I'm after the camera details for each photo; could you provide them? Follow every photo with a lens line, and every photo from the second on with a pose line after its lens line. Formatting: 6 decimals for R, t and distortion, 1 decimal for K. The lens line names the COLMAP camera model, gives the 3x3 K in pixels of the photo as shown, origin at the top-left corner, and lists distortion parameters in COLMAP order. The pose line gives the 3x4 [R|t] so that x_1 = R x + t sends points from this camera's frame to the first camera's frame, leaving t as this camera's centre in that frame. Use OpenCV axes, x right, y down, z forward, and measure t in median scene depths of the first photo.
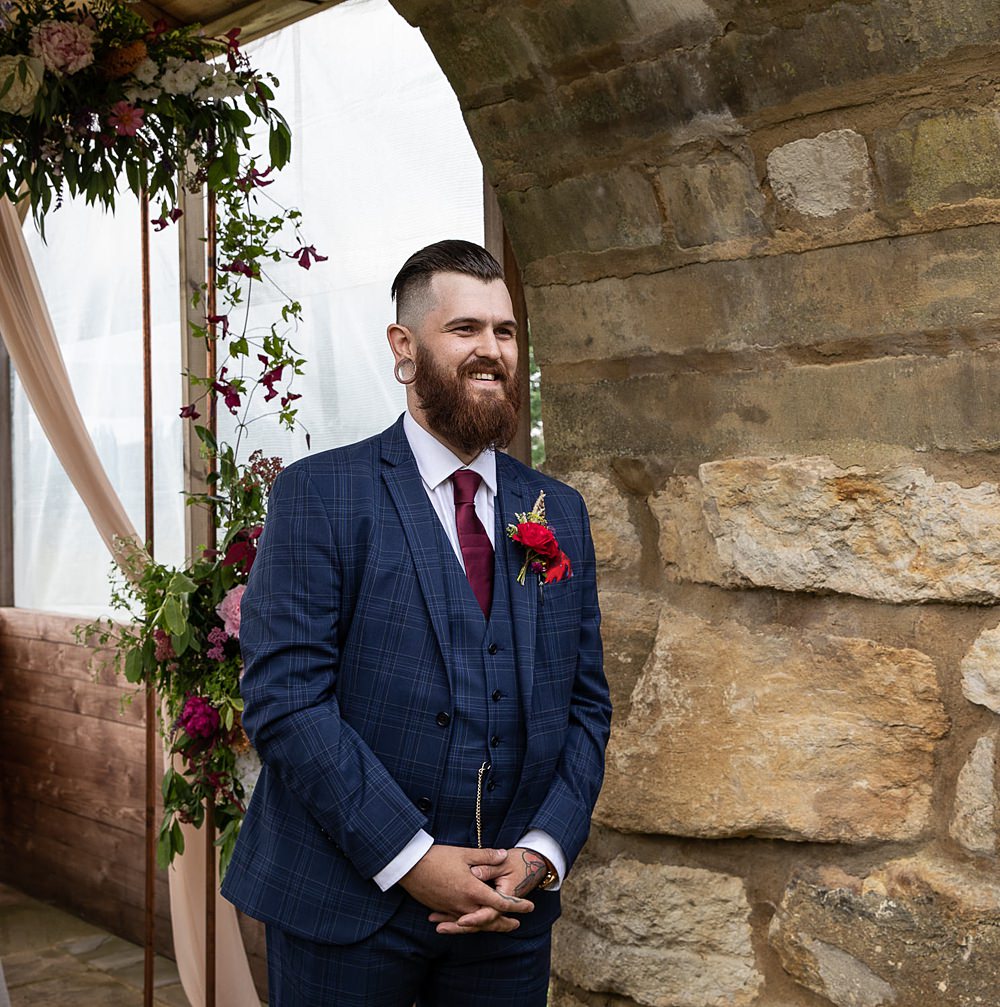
lens RADIAL K [[1722.3, 0, 498.4], [0, 1722.3, 526.0], [0, 0, 1]] dist [0.007268, 0.168953]
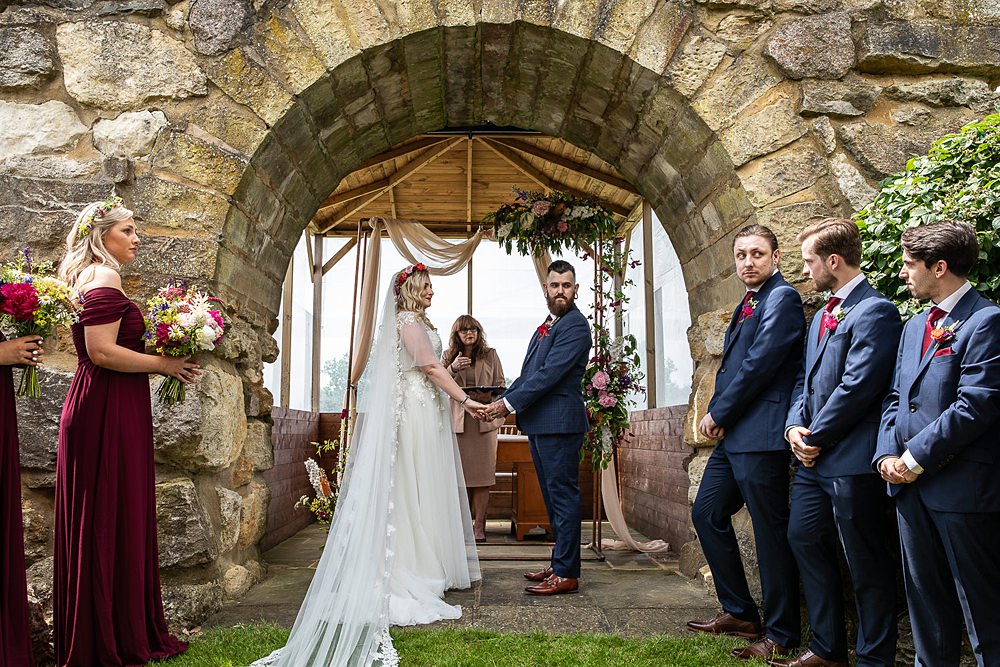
lens RADIAL K [[898.8, 0, 503.1], [0, 898.8, 338.3], [0, 0, 1]] dist [-0.052677, 0.111402]
pose [[0.811600, -0.051878, -0.581905, 0.695604], [-0.018803, 0.993214, -0.114772, 0.175659], [0.583911, 0.104090, 0.805117, -0.419539]]
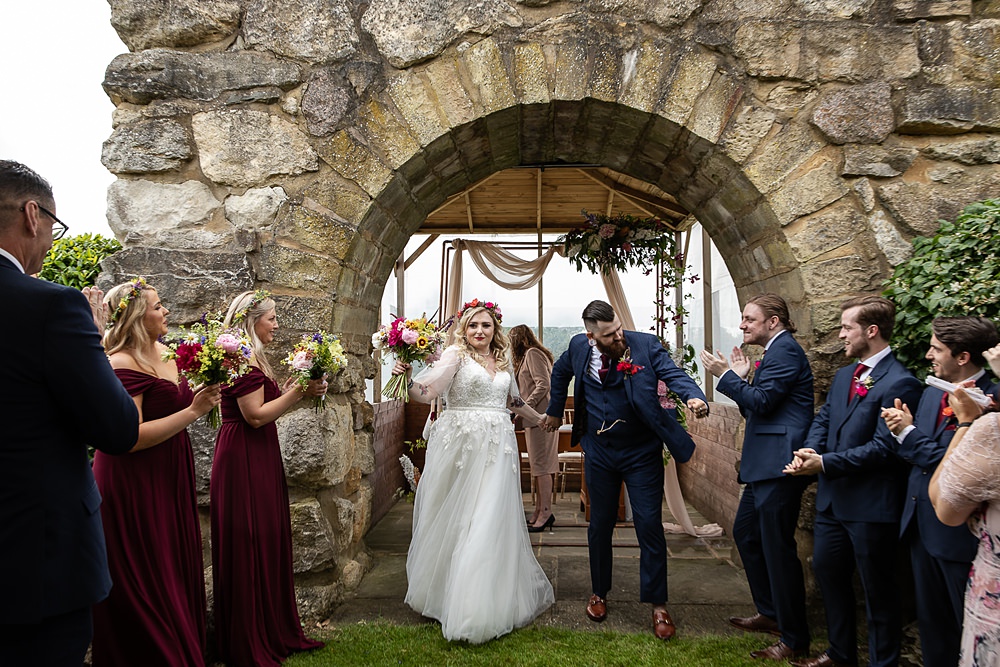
lens RADIAL K [[888.4, 0, 500.0], [0, 888.4, 344.3], [0, 0, 1]] dist [-0.053461, 0.108438]
pose [[0.765357, -0.009110, -0.643541, 0.795851], [-0.014381, 0.999408, -0.031250, 0.026773], [0.643445, 0.033172, 0.764773, -0.587643]]
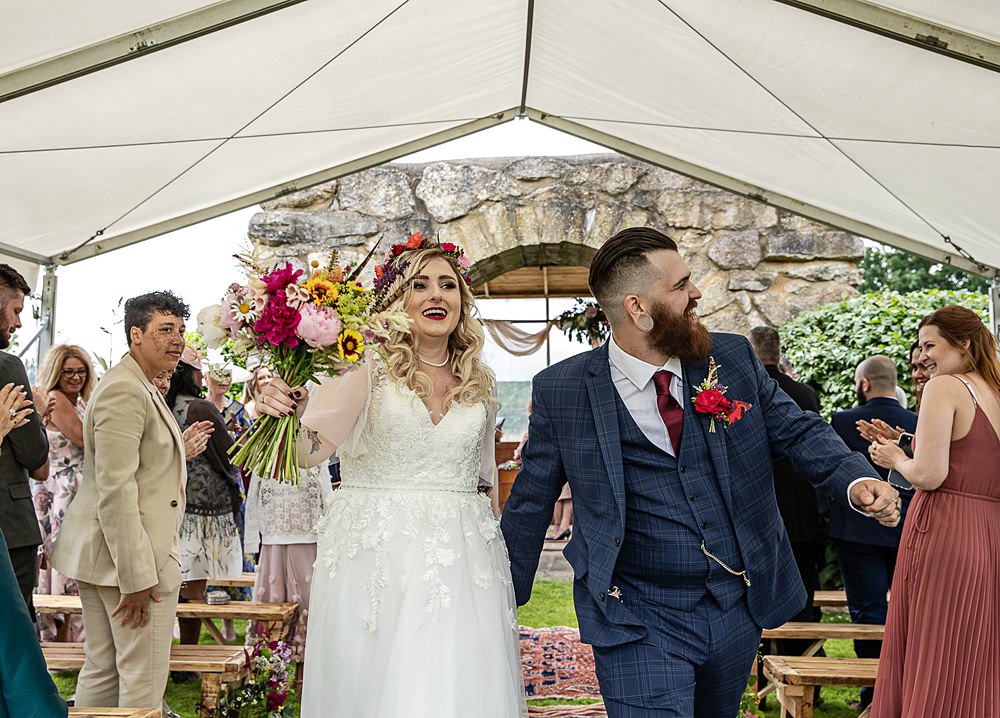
lens RADIAL K [[1224.5, 0, 458.3], [0, 1224.5, 376.0], [0, 0, 1]] dist [0.003204, 0.003991]
pose [[0.729525, -0.021465, -0.683618, 1.845174], [-0.005776, 0.999278, -0.037540, 0.035104], [0.683930, 0.031335, 0.728874, -1.776733]]
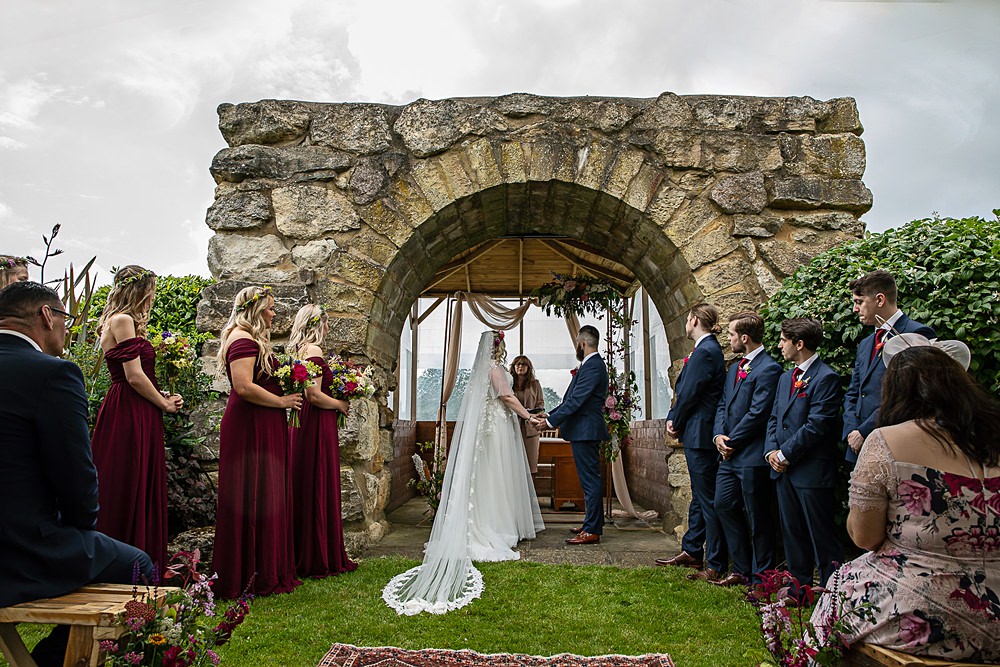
lens RADIAL K [[716.1, 0, 501.7], [0, 716.1, 337.8], [0, 0, 1]] dist [-0.108174, 0.088060]
pose [[0.774595, -0.069622, -0.628614, 0.887634], [-0.023059, 0.990153, -0.138079, 0.161021], [0.632037, 0.121451, 0.765362, -0.683997]]
